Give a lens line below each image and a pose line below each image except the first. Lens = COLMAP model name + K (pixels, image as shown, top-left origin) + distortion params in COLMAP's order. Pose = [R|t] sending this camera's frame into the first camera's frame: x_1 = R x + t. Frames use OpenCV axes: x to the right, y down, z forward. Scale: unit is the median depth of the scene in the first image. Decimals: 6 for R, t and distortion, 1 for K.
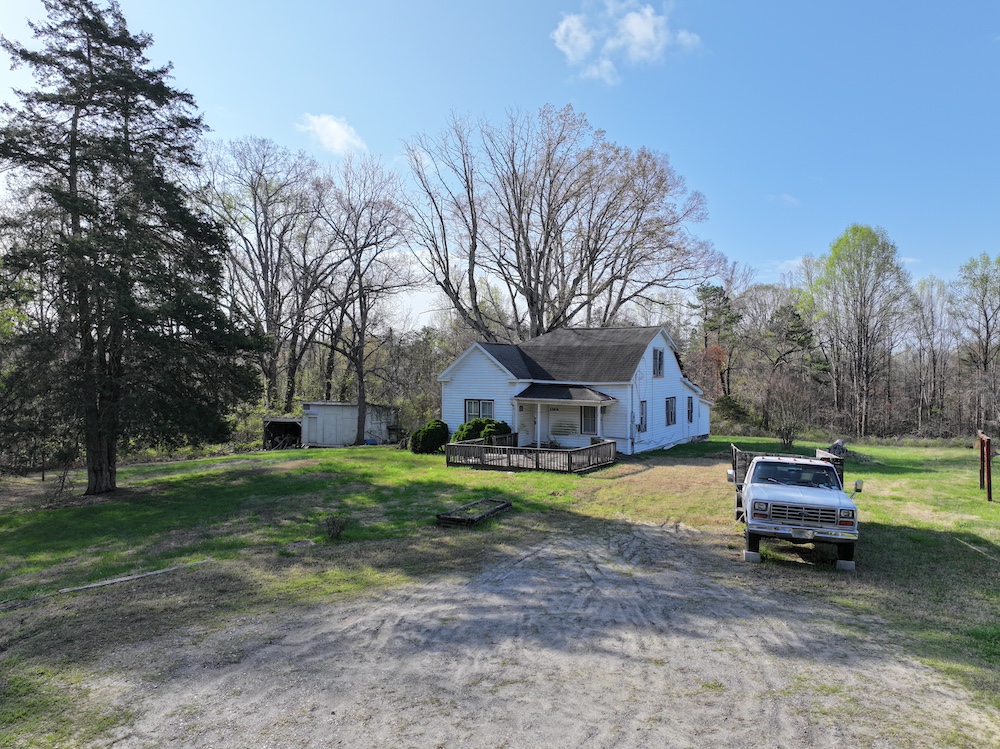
lens RADIAL K [[695.8, 0, 512.3], [0, 695.8, 373.6], [0, 0, 1]] dist [-0.005559, 0.000610]
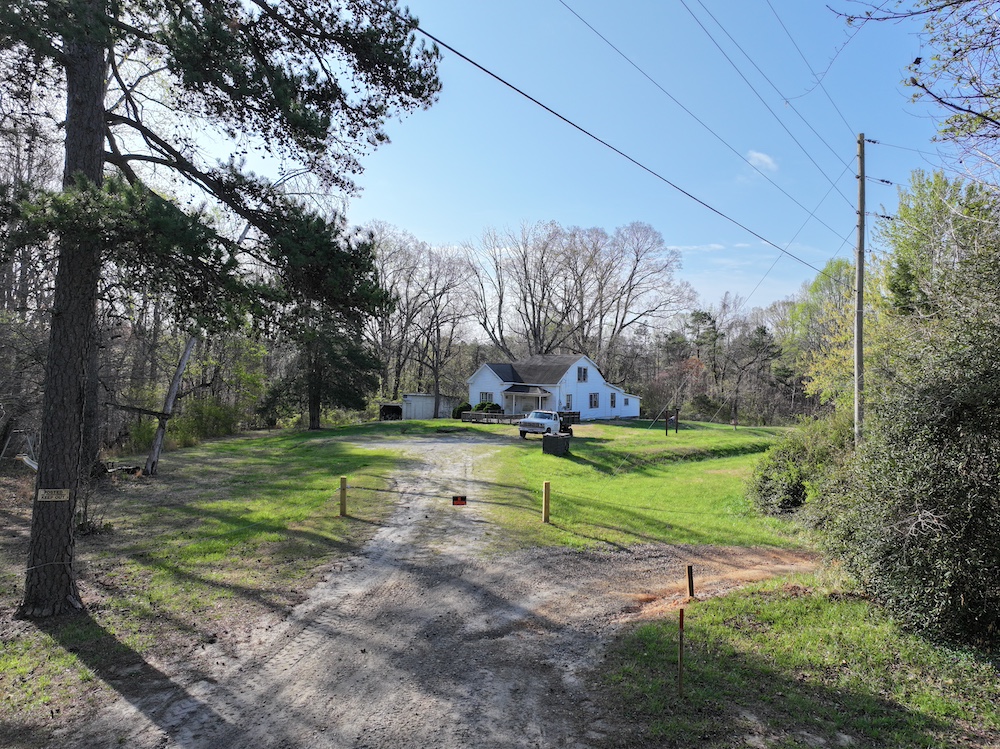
lens RADIAL K [[696.7, 0, 518.0], [0, 696.7, 375.2], [0, 0, 1]] dist [-0.000112, 0.002482]
pose [[0.989582, 0.011169, -0.143537, 0.326598], [-0.010165, 0.999918, 0.007728, -0.028065], [0.143611, -0.006189, 0.989615, -0.943260]]
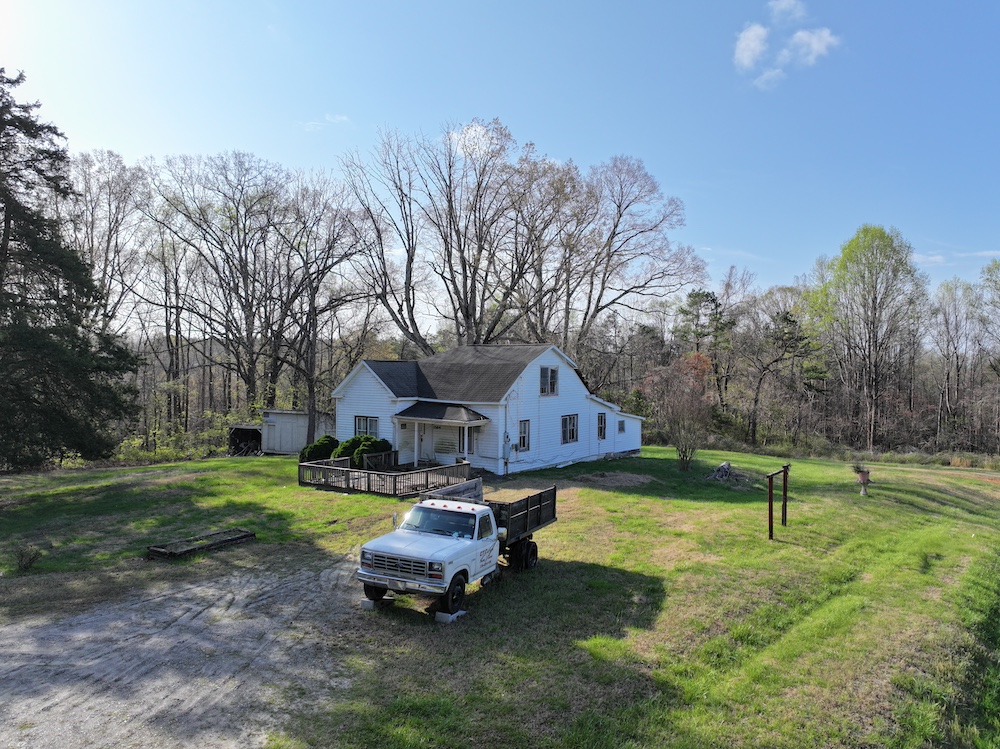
lens RADIAL K [[696.7, 0, 518.0], [0, 696.7, 375.2], [0, 0, 1]] dist [-0.000112, 0.002482]
pose [[0.997041, 0.006078, -0.076635, 0.256829], [-0.005655, 0.999968, 0.005734, -0.031095], [0.076667, -0.005284, 0.997043, 0.002545]]
